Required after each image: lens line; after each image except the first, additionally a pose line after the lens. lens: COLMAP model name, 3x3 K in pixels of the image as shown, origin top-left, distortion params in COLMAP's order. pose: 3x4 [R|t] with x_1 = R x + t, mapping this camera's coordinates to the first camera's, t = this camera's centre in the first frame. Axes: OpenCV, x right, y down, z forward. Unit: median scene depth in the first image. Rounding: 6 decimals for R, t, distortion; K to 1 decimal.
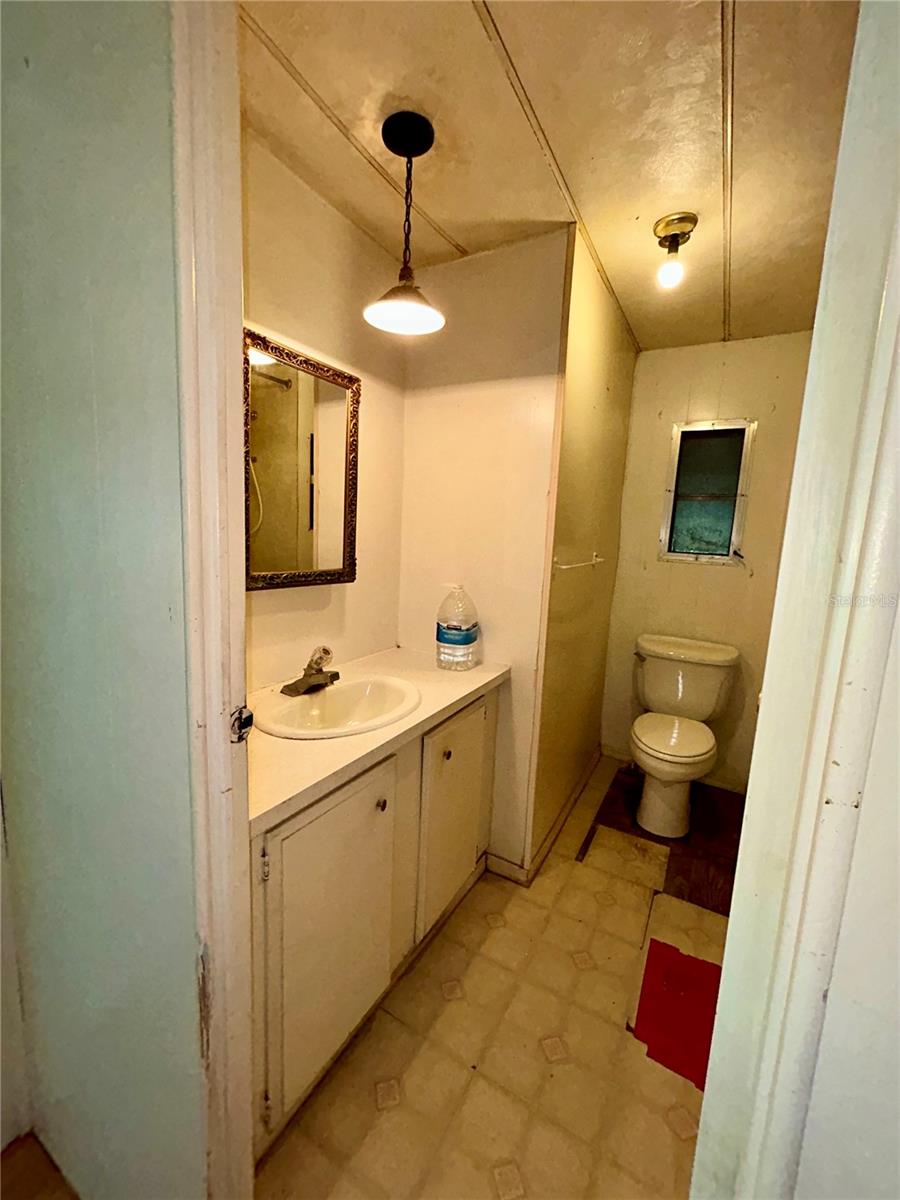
lens RADIAL K [[485.2, 0, 450.7], [0, 485.2, 598.5], [0, 0, 1]] dist [-0.002238, 0.000637]
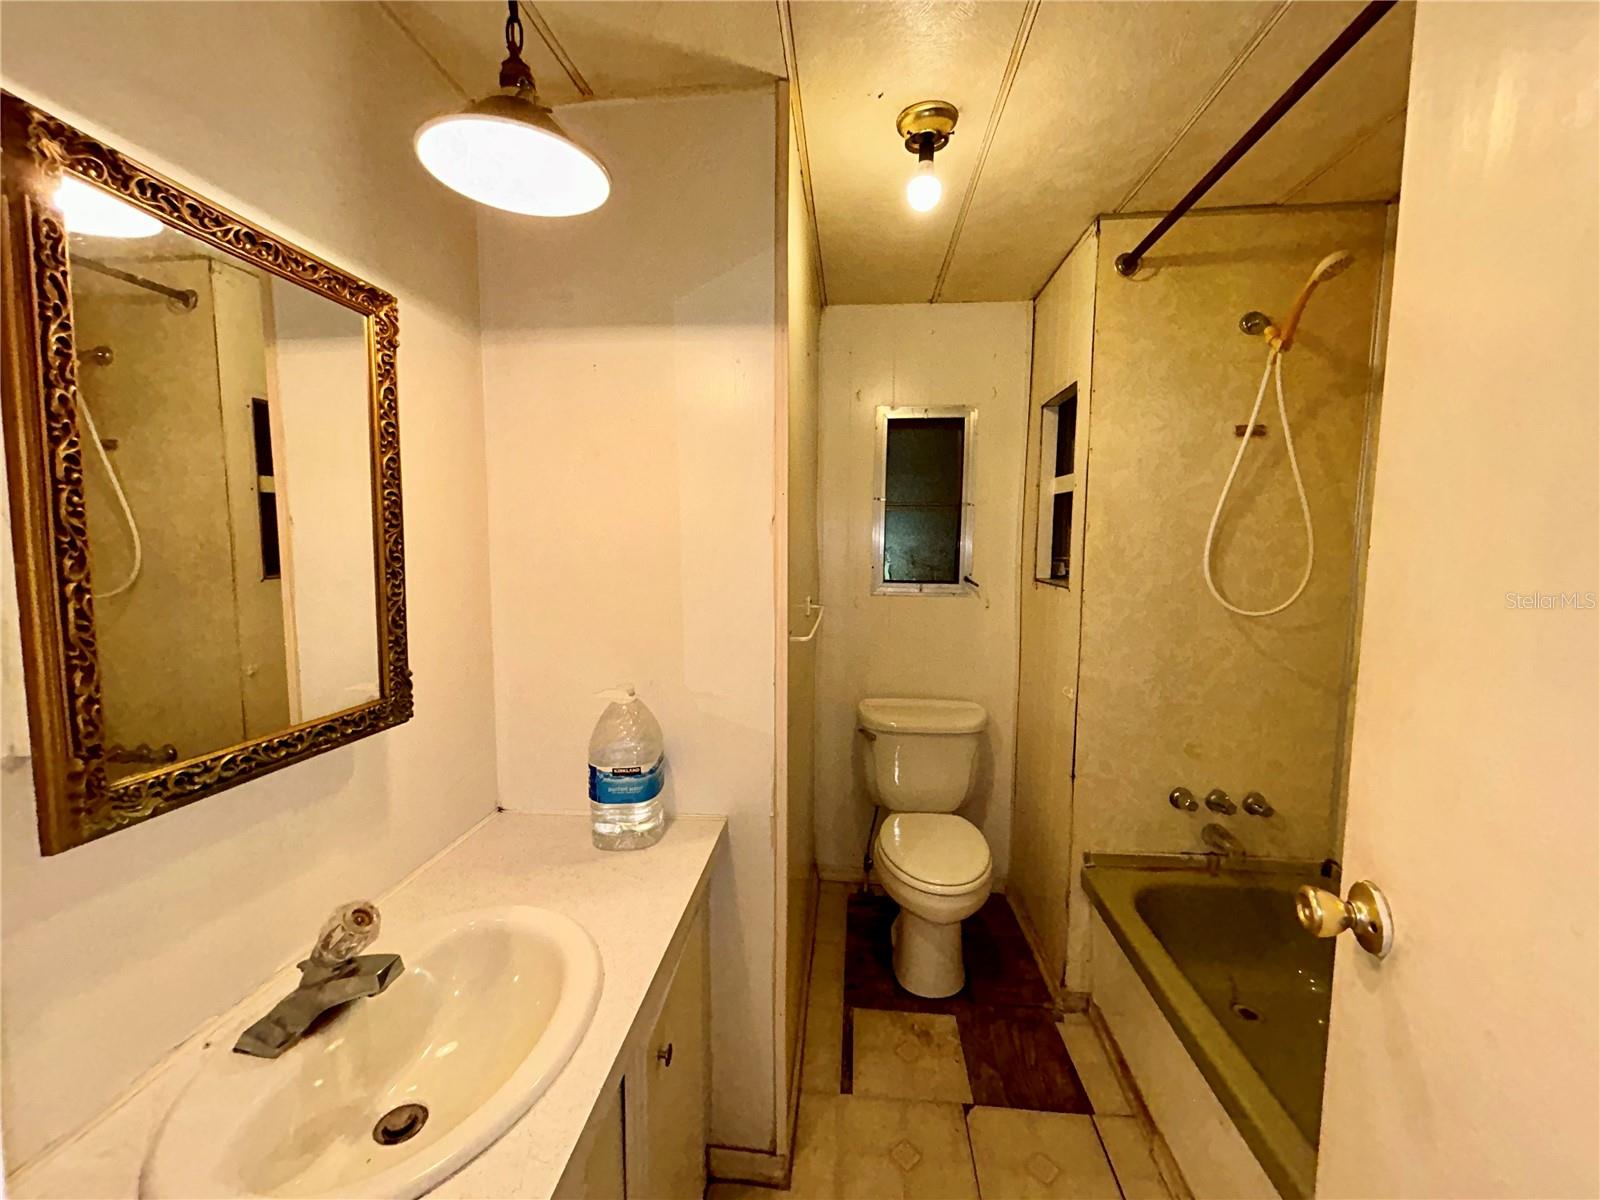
lens RADIAL K [[646.9, 0, 796.0], [0, 646.9, 596.4], [0, 0, 1]] dist [-0.002238, 0.000637]
pose [[0.911108, -0.078525, 0.404620, -0.095795], [0.095300, 0.995217, -0.021452, -0.099703], [-0.401000, 0.058105, 0.914233, 0.255103]]
